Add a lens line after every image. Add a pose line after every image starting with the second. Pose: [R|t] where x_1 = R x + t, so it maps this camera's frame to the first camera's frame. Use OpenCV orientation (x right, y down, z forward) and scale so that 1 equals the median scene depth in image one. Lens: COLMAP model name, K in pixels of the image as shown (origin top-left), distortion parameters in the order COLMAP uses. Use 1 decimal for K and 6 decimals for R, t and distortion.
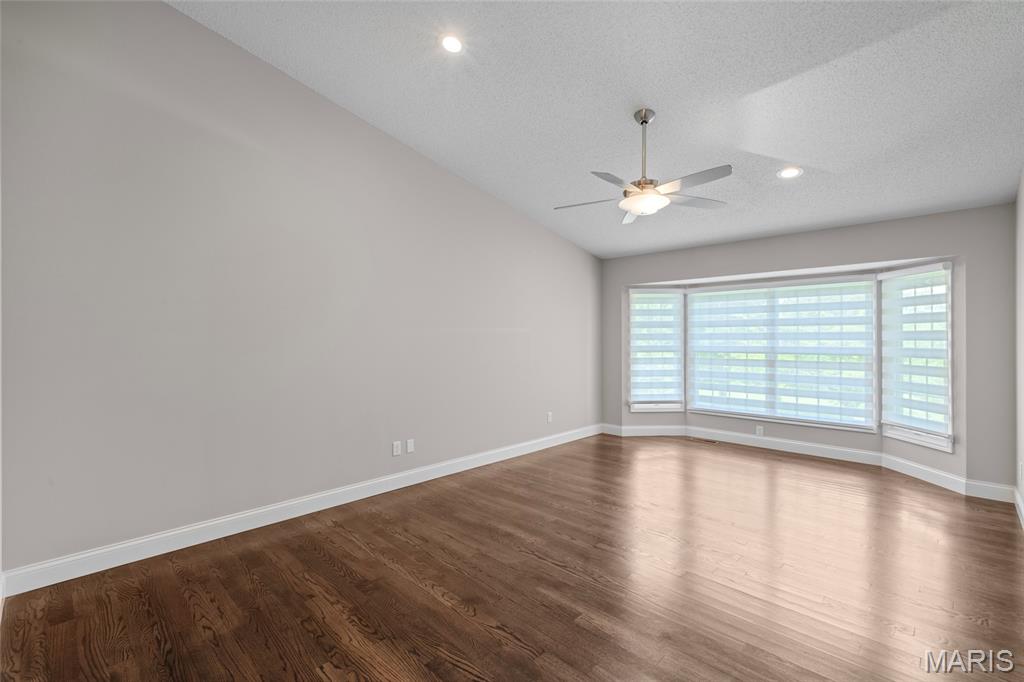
lens RADIAL K [[458.4, 0, 511.9], [0, 458.4, 338.5], [0, 0, 1]] dist [0.007227, -0.002795]
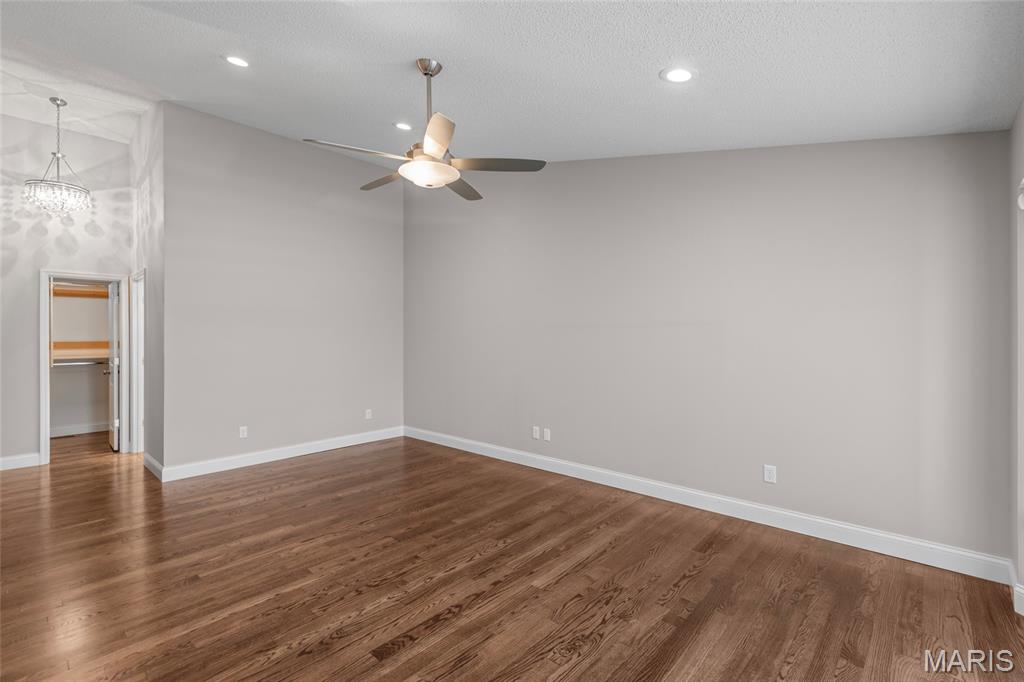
lens RADIAL K [[458.4, 0, 512.0], [0, 458.4, 339.9], [0, 0, 1]] dist [0.007227, -0.002795]
pose [[0.021921, 0.010747, -0.999702, 1.059210], [0.006651, 0.999919, 0.010895, -0.008264], [0.999738, -0.006888, 0.021848, 1.080112]]
